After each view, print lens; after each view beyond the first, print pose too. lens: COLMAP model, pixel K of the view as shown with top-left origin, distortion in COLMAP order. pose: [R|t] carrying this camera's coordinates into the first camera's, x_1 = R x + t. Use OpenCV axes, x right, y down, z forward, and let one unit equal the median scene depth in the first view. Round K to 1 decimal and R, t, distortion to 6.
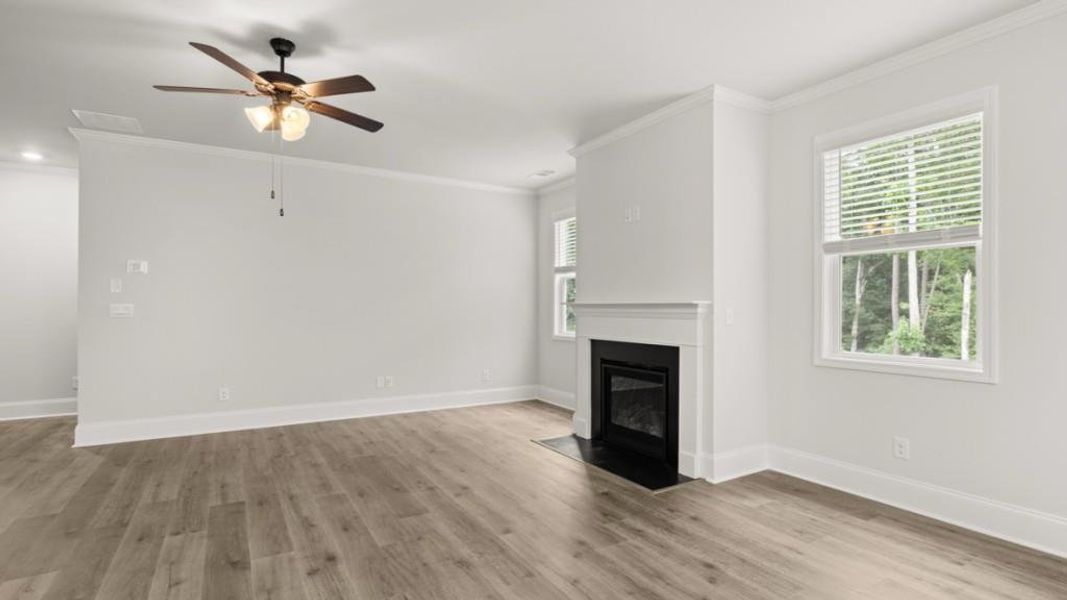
lens RADIAL K [[515.9, 0, 531.5], [0, 515.9, 310.5], [0, 0, 1]] dist [-0.003067, 0.000472]
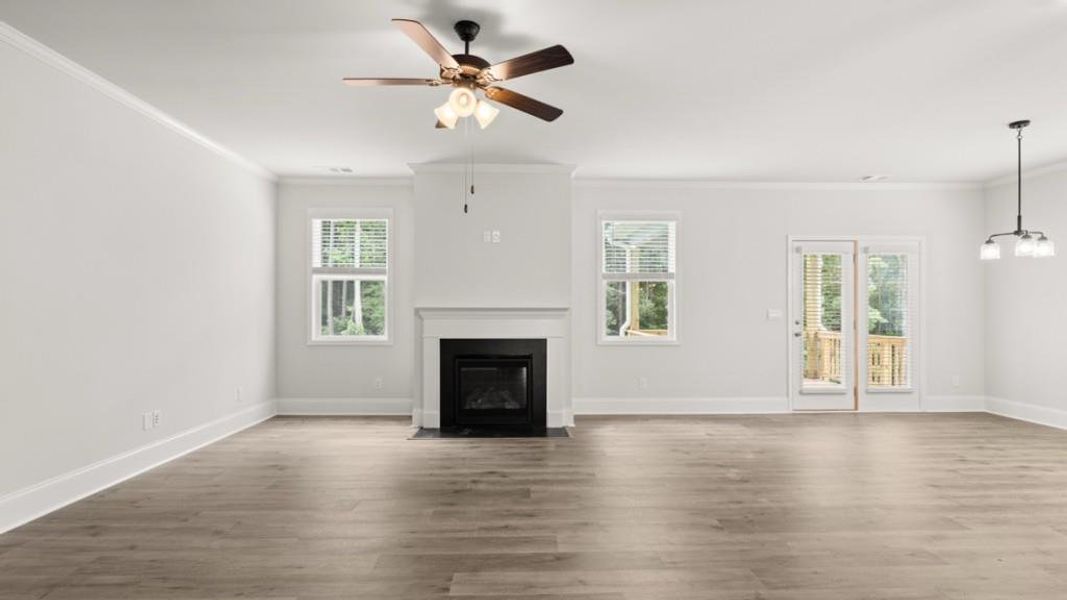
lens RADIAL K [[515.9, 0, 531.5], [0, 515.9, 310.5], [0, 0, 1]] dist [-0.003067, 0.000472]
pose [[0.479966, 0.000200, 0.877287, -1.059585], [0.003373, 0.999992, -0.002073, -0.004720], [-0.877281, 0.003954, 0.479961, 0.383081]]
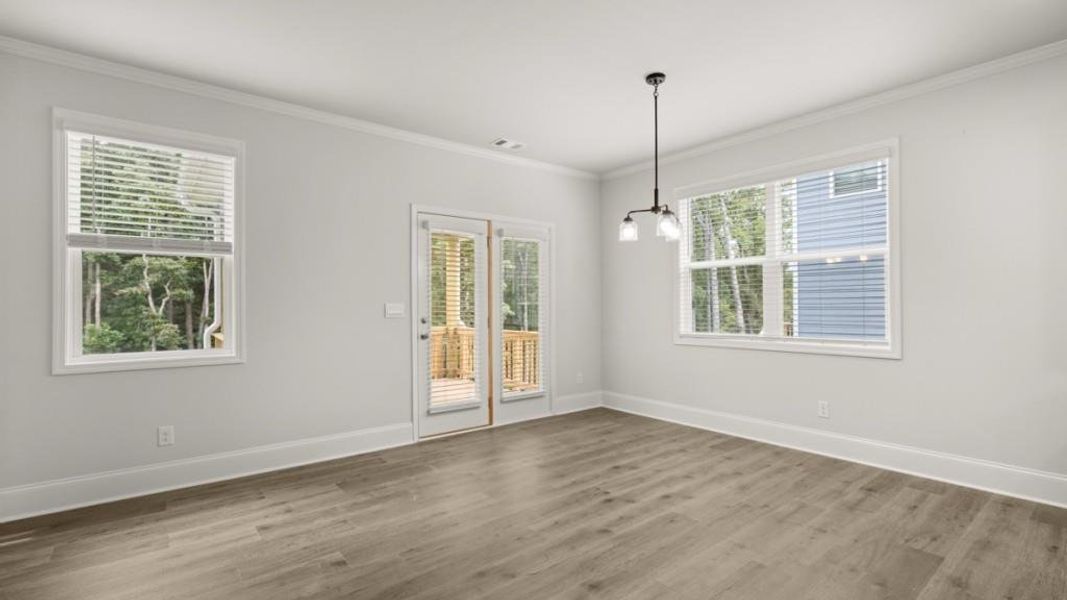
lens RADIAL K [[482.9, 0, 529.5], [0, 482.9, 302.3], [0, 0, 1]] dist [0.001563, 0.000098]
pose [[-0.136542, 0.006167, 0.990615, -0.357452], [0.008509, 0.999951, -0.005052, -0.003339], [-0.990598, 0.007739, -0.136588, 0.332205]]
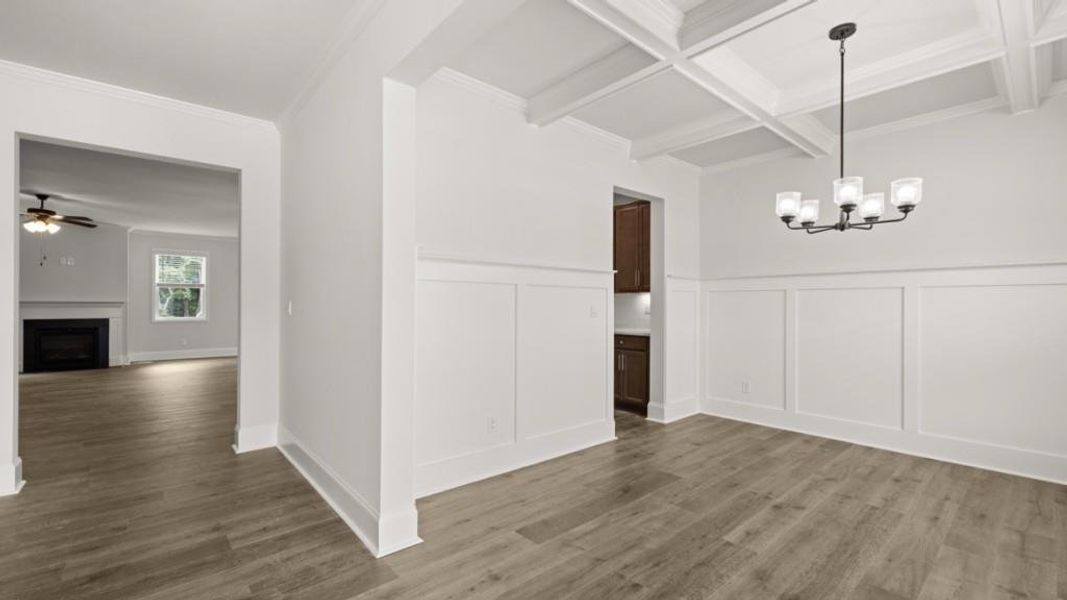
lens RADIAL K [[441.6, 0, 530.4], [0, 441.6, 304.1], [0, 0, 1]] dist [-0.001703, 0.000069]
pose [[-0.188707, -0.002308, 0.982031, -2.509638], [-0.000558, 0.999997, 0.002243, -0.009805], [-0.982033, -0.000125, -0.188708, -0.734978]]
